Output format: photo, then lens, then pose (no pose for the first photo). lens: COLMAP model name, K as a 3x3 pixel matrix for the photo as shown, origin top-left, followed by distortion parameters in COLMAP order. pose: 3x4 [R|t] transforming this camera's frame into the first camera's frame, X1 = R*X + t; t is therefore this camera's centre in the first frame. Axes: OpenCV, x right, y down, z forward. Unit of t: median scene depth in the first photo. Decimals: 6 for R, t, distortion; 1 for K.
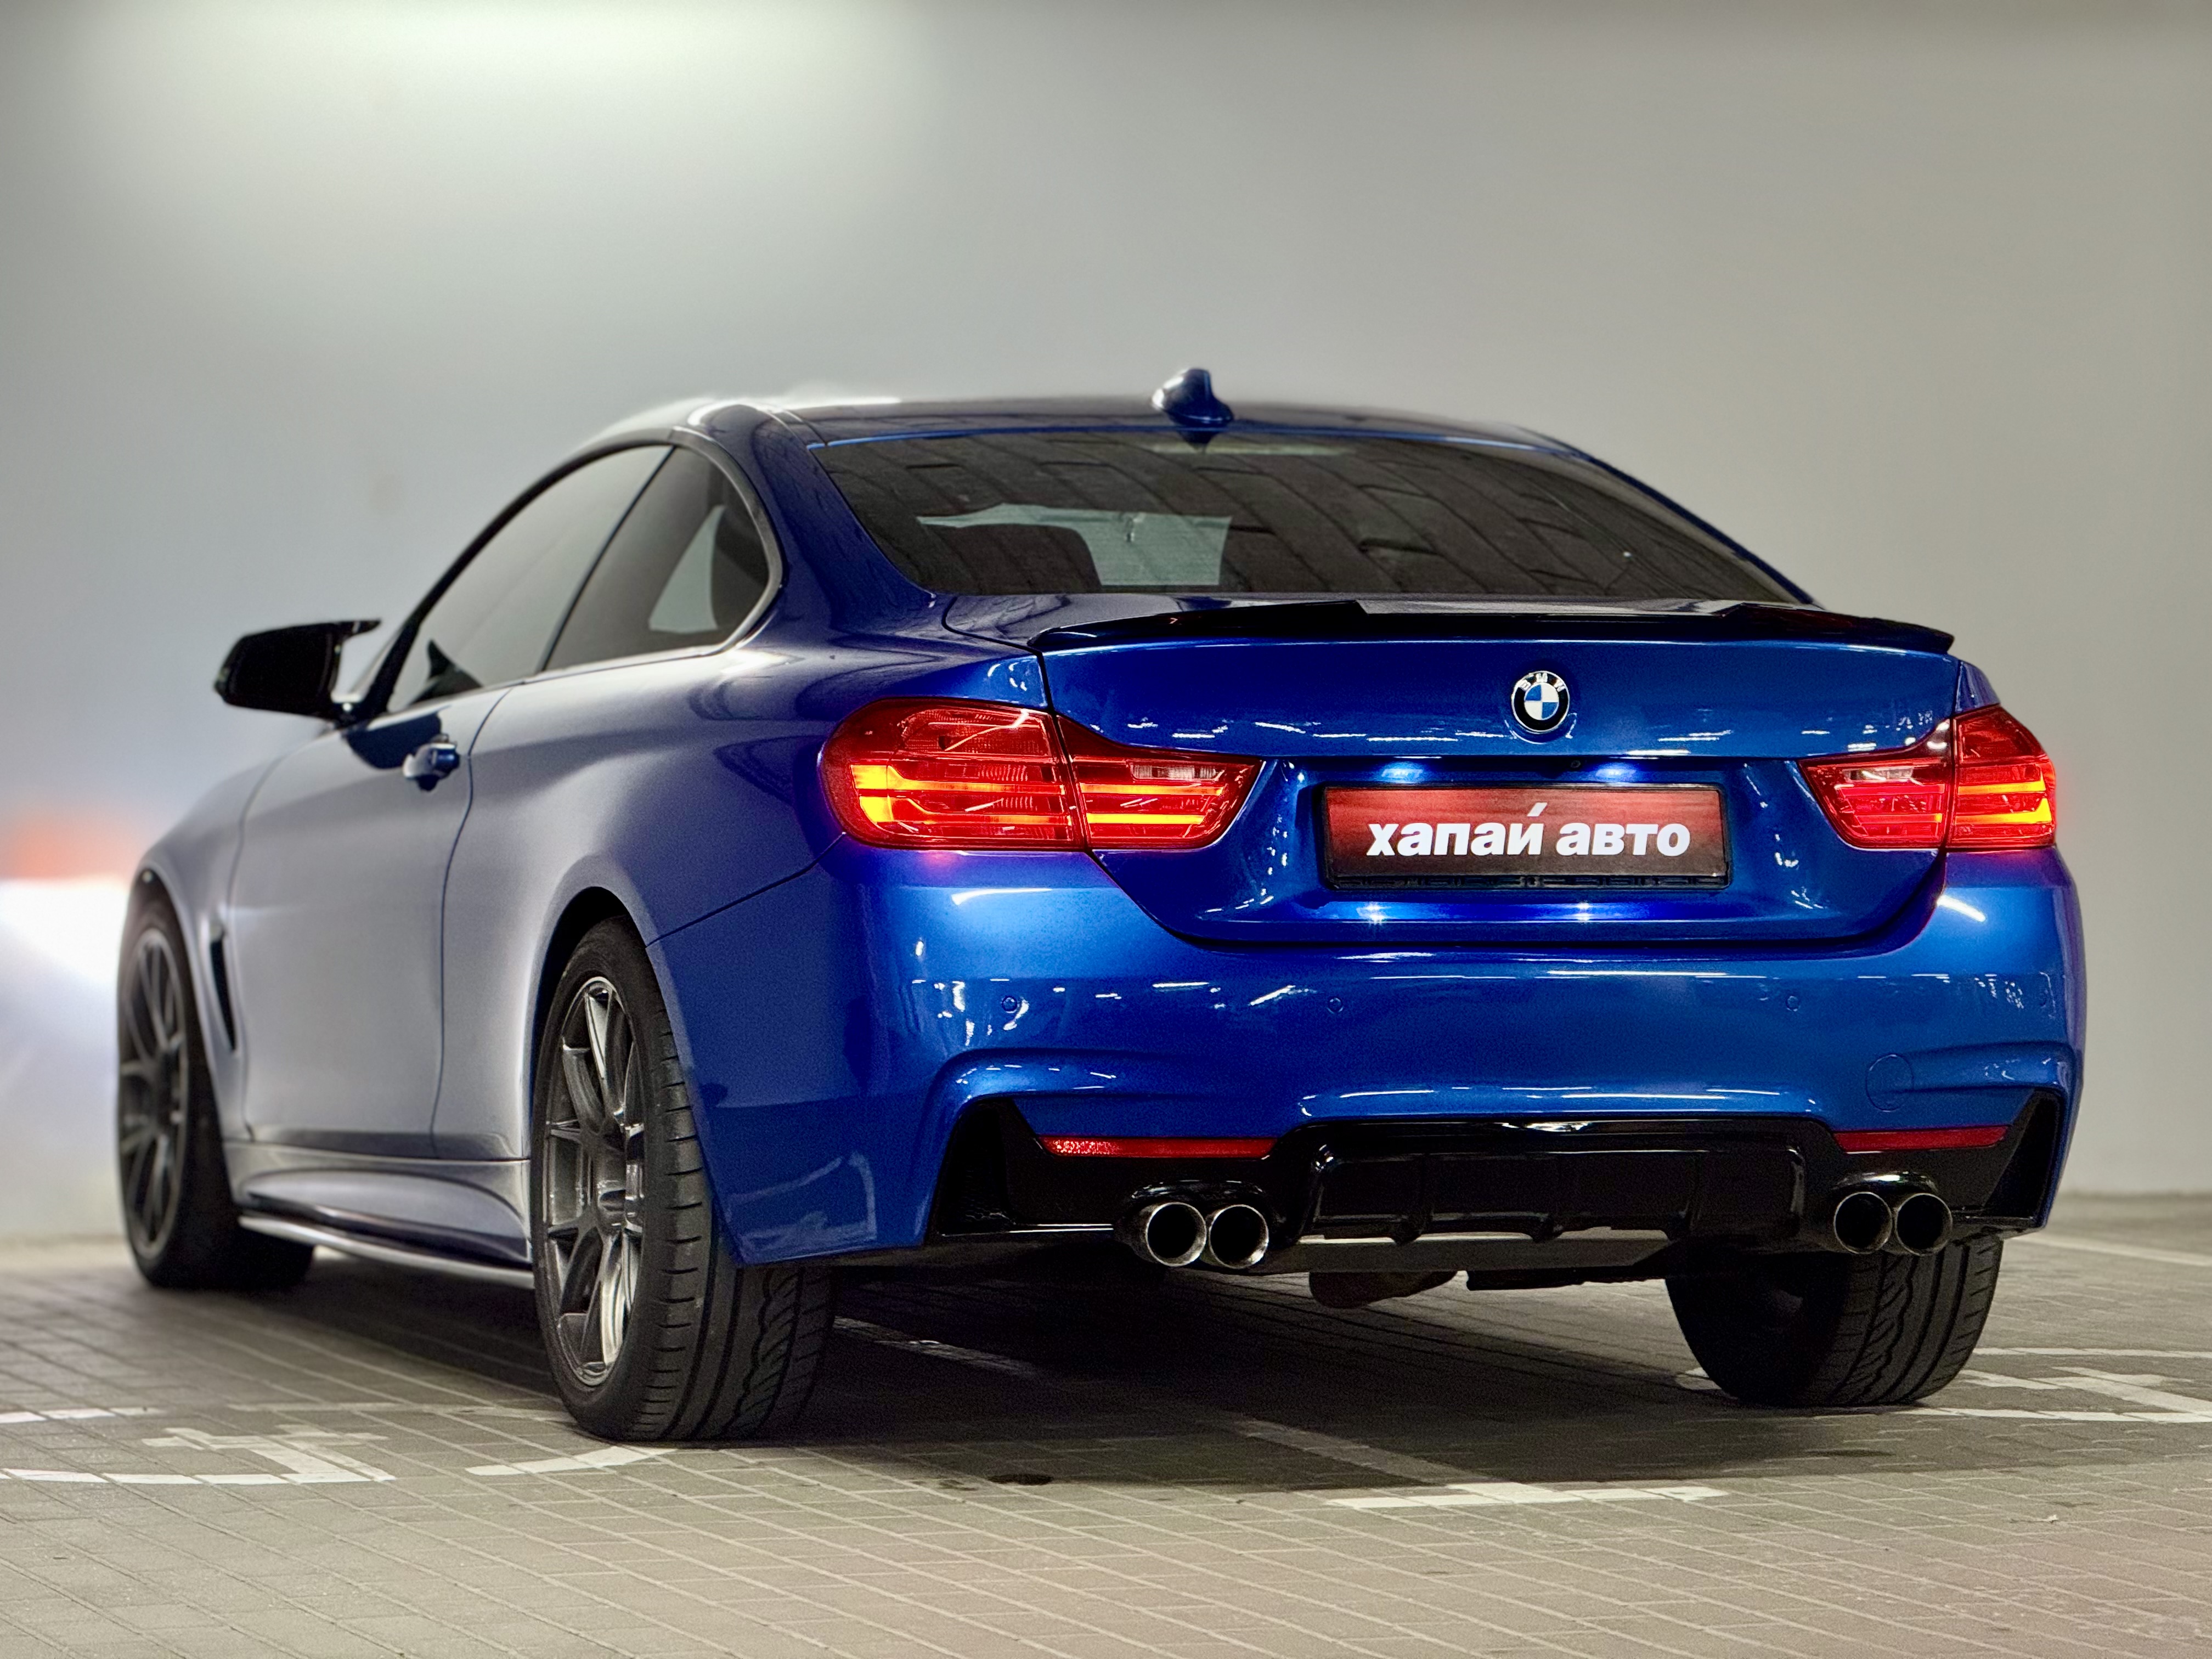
lens RADIAL K [[7643.8, 0, 1106.0], [0, 7643.8, 829.5], [0, 0, 1]] dist [0.152223, -0.160667]
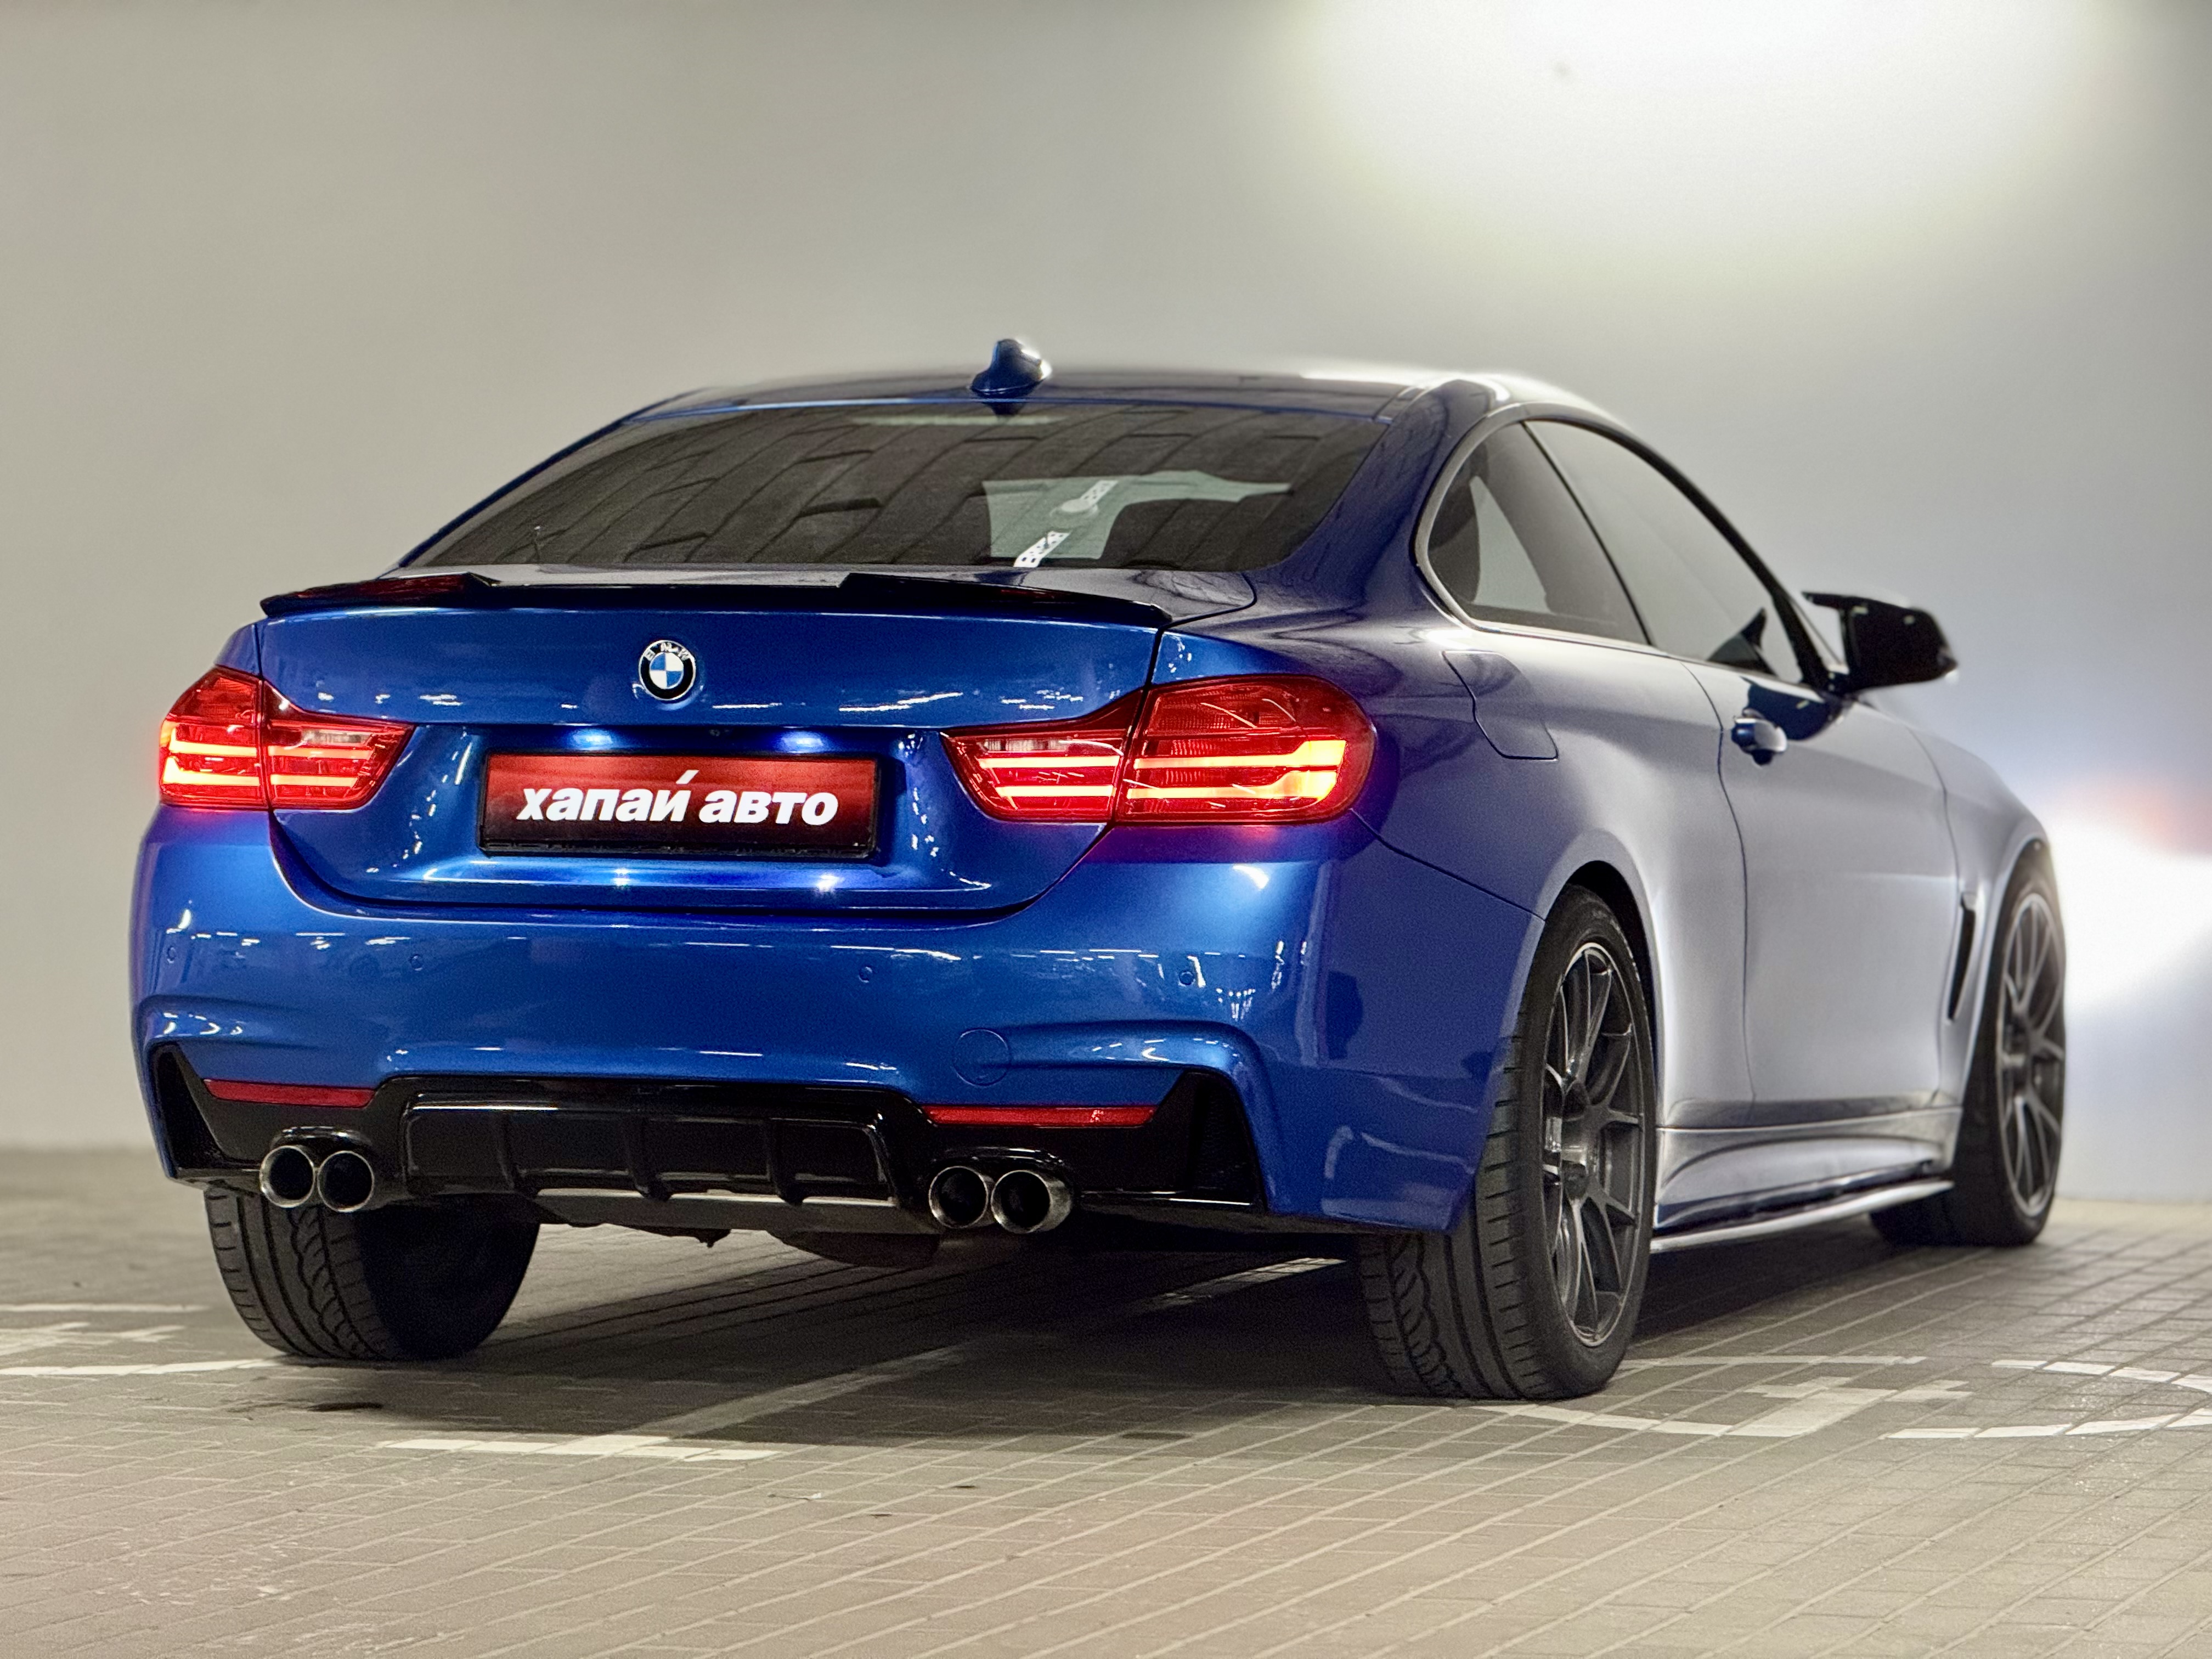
lens RADIAL K [[7741.1, 0, 1148.1], [0, 7741.1, 982.8], [0, 0, 1]] dist [0.254099, 0.596442]
pose [[0.790071, 0.026940, -0.612423, 0.737472], [-0.011921, 0.999520, 0.028589, -0.005444], [0.612900, -0.015287, 0.790013, 0.223342]]
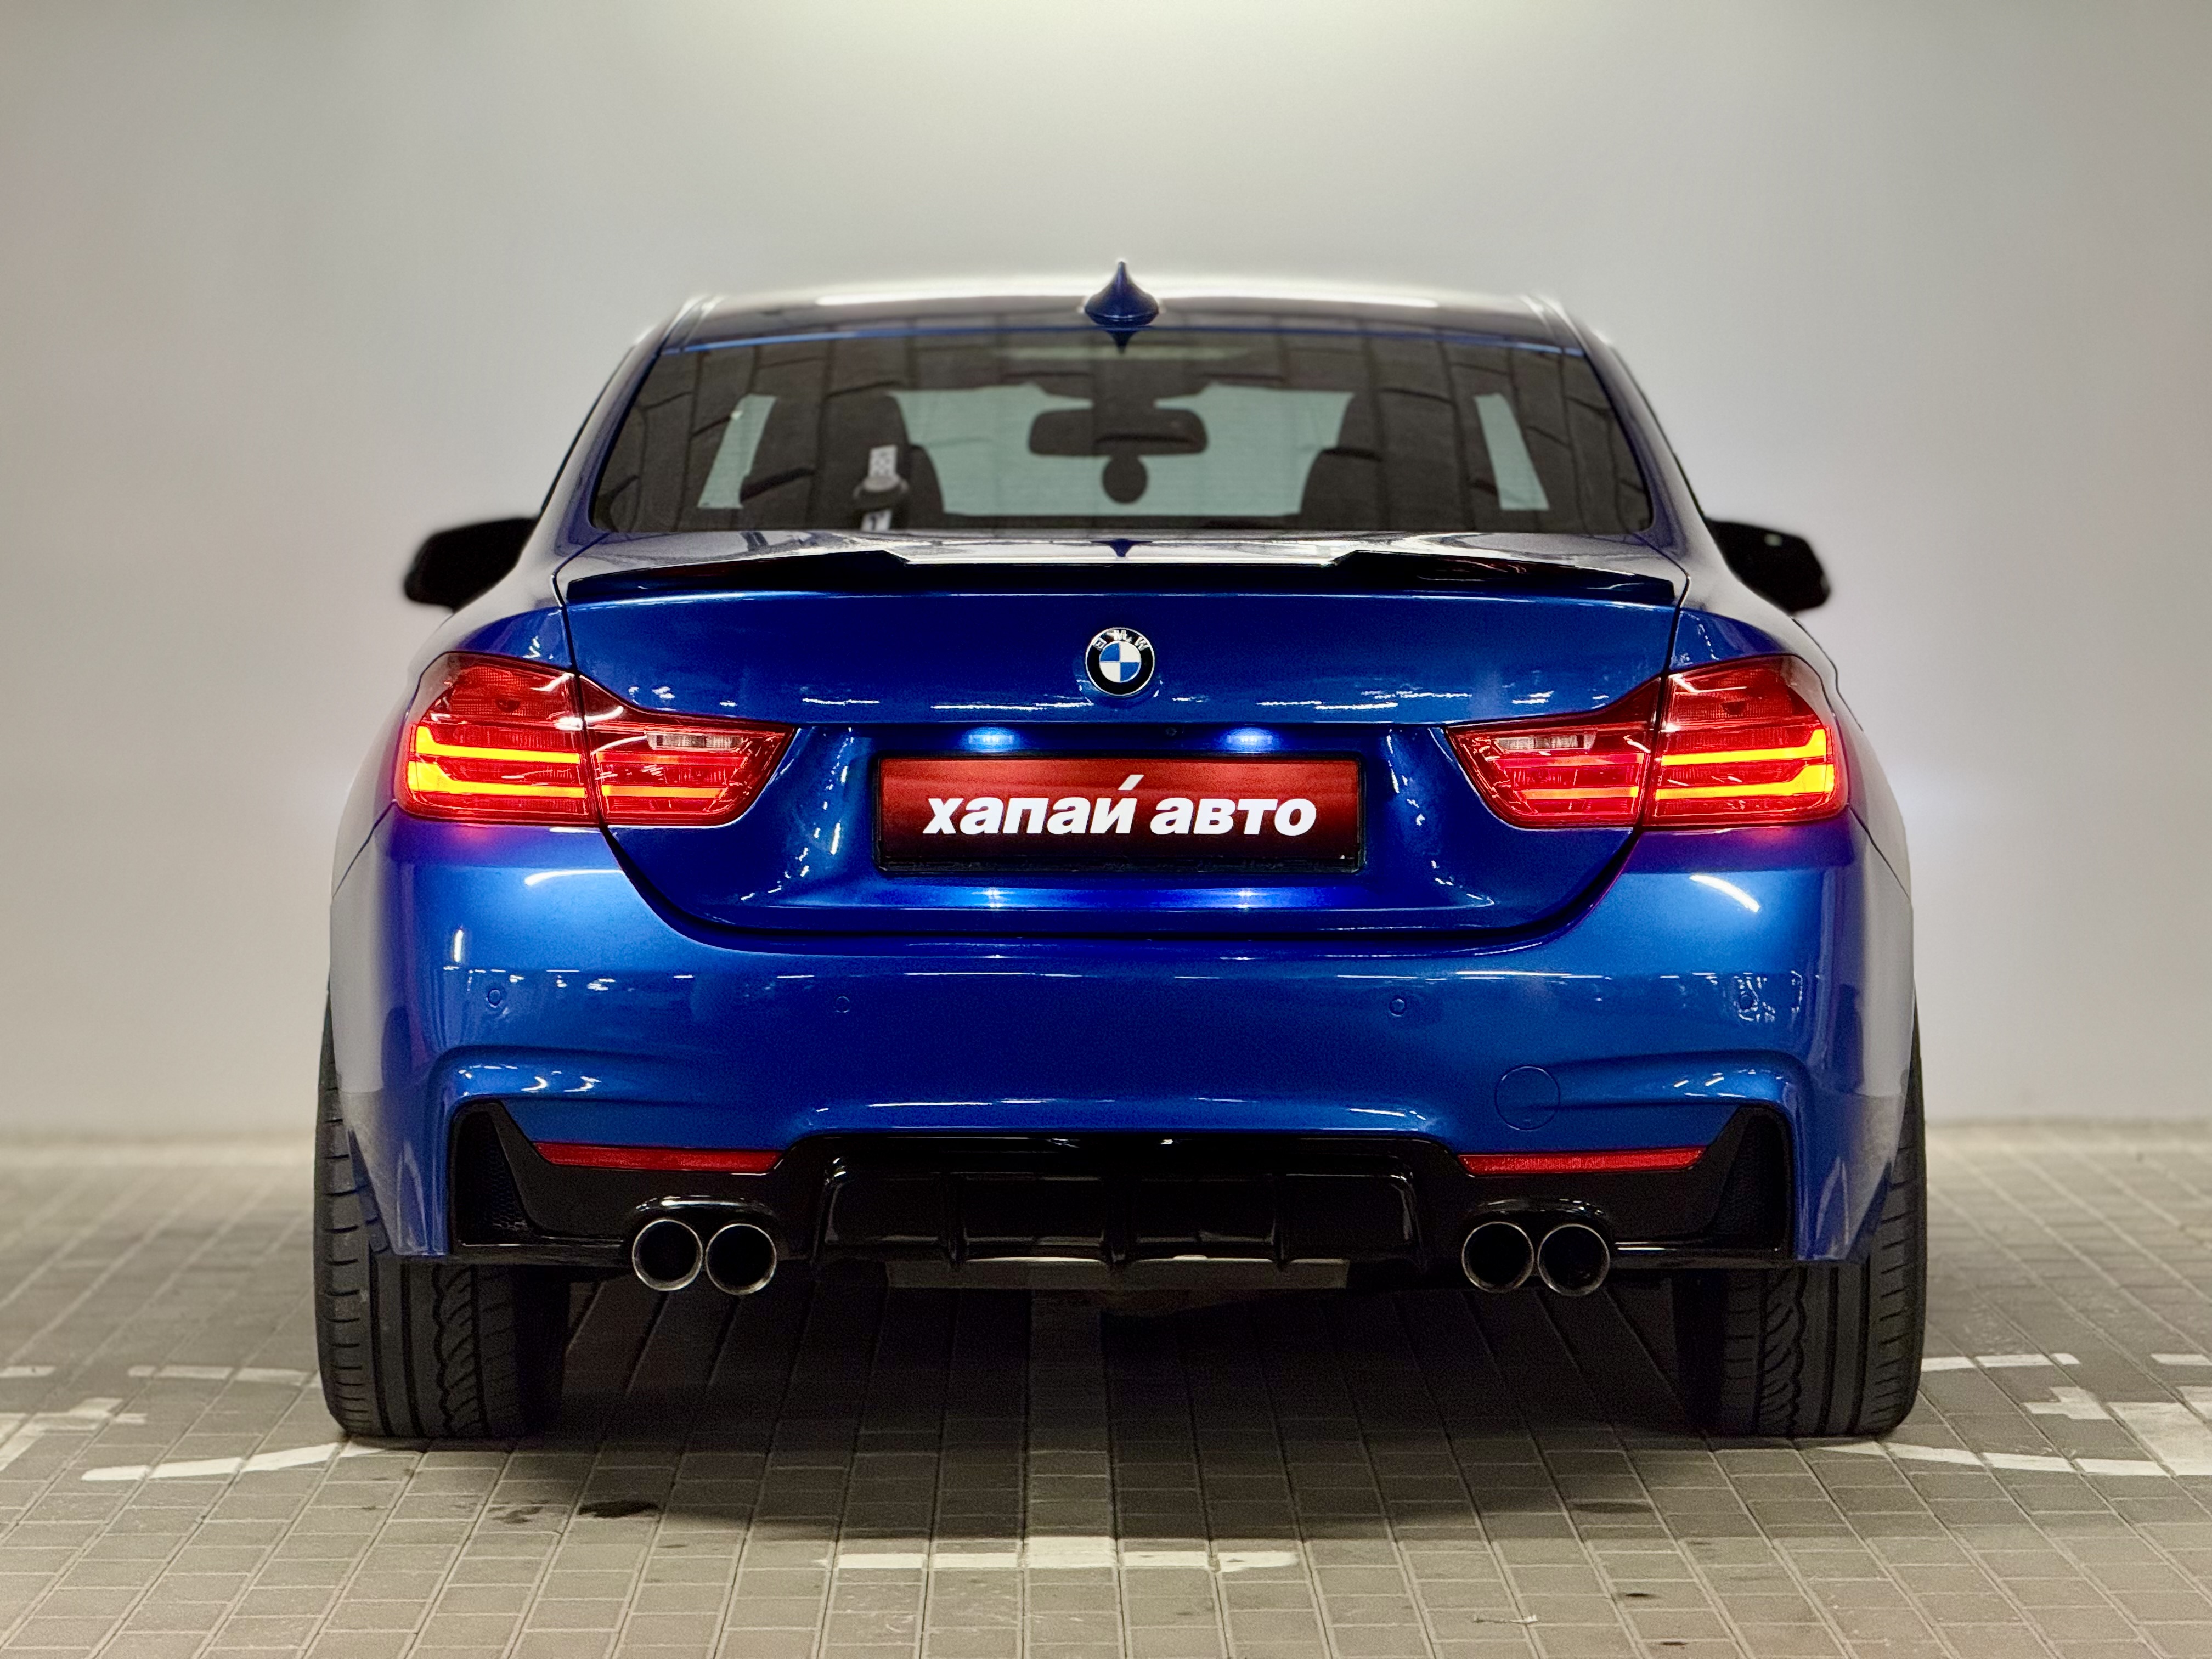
lens RADIAL K [[7643.8, 0, 1106.0], [0, 7643.8, 829.5], [0, 0, 1]] dist [0.152223, -0.160667]
pose [[0.944083, 0.013818, -0.329417, 0.346654], [-0.001804, 0.999323, 0.036747, -0.029816], [0.329702, -0.034098, 0.943469, 0.161240]]
